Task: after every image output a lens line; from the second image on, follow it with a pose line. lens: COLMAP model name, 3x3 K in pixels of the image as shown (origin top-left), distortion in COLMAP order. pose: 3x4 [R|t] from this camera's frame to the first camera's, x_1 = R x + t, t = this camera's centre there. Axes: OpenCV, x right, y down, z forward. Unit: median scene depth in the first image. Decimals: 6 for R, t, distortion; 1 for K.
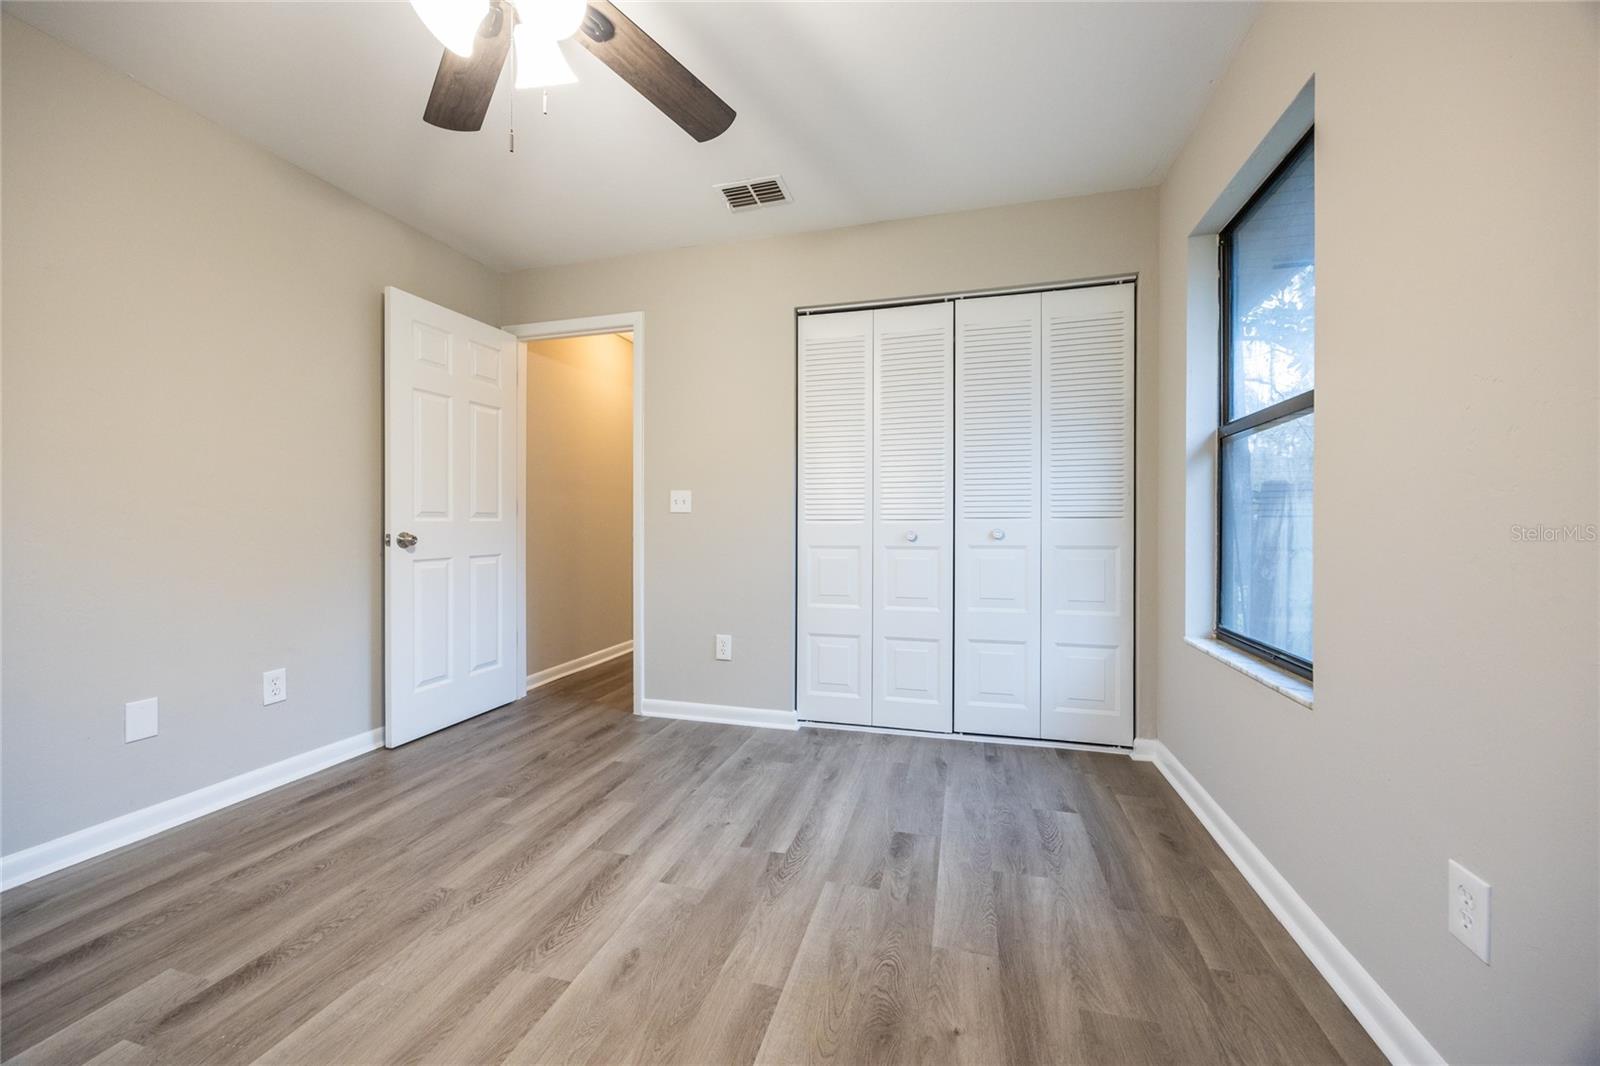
lens RADIAL K [[616.4, 0, 795.8], [0, 616.4, 525.0], [0, 0, 1]] dist [-0.004370, 0.001080]
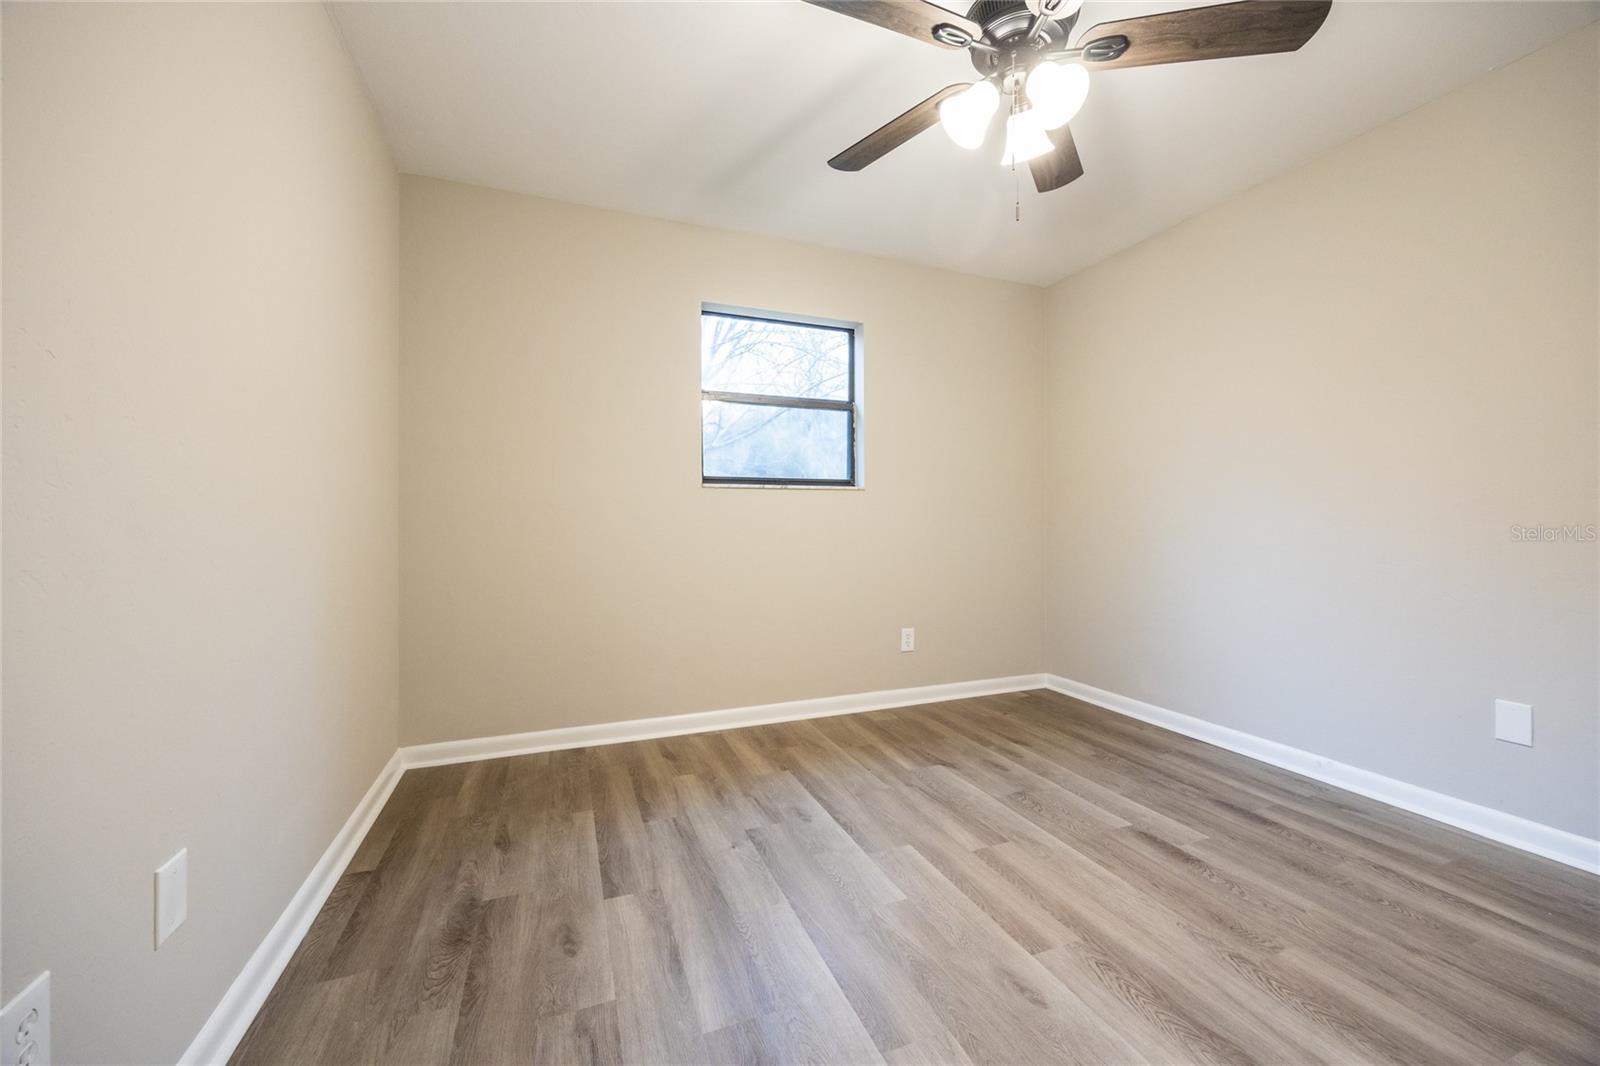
lens RADIAL K [[616.4, 0, 809.1], [0, 616.4, 527.7], [0, 0, 1]] dist [-0.004370, 0.001080]
pose [[-0.791714, 0.008824, -0.610828, 0.335769], [0.003963, 0.999949, 0.009309, -0.001687], [0.610879, 0.004950, -0.791709, 0.928932]]
